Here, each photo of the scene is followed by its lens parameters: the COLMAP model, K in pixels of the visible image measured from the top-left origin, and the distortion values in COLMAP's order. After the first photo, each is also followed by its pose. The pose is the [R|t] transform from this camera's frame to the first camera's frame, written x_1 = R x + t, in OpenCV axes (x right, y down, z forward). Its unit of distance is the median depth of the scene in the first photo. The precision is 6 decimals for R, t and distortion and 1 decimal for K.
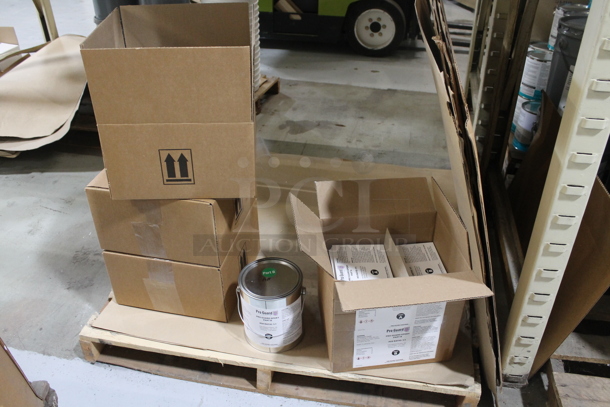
lens RADIAL K [[516.6, 0, 305.0], [0, 516.6, 203.5], [0, 0, 1]] dist [-0.180345, 0.179547]
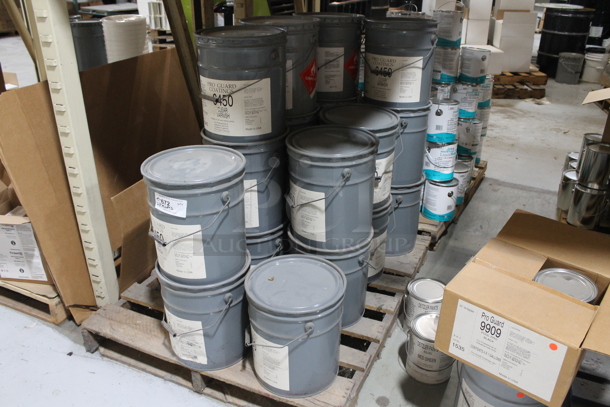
lens RADIAL K [[516.6, 0, 305.0], [0, 516.6, 203.5], [0, 0, 1]] dist [-0.180345, 0.179547]
pose [[0.973582, 0.114237, -0.197705, 1.284672], [-0.139313, 0.983201, -0.117930, 0.136044], [0.180912, 0.142357, 0.973142, -0.390749]]
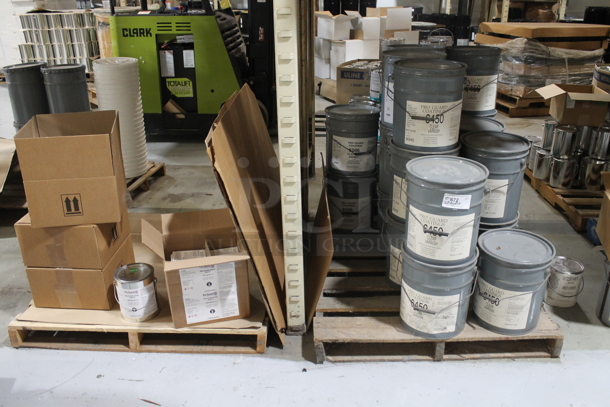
lens RADIAL K [[516.6, 0, 305.0], [0, 516.6, 203.5], [0, 0, 1]] dist [-0.180345, 0.179547]
pose [[0.986442, -0.066056, 0.150228, 0.236140], [0.091692, 0.981046, -0.170706, 0.248214], [-0.136104, 0.182166, 0.973802, -0.656295]]
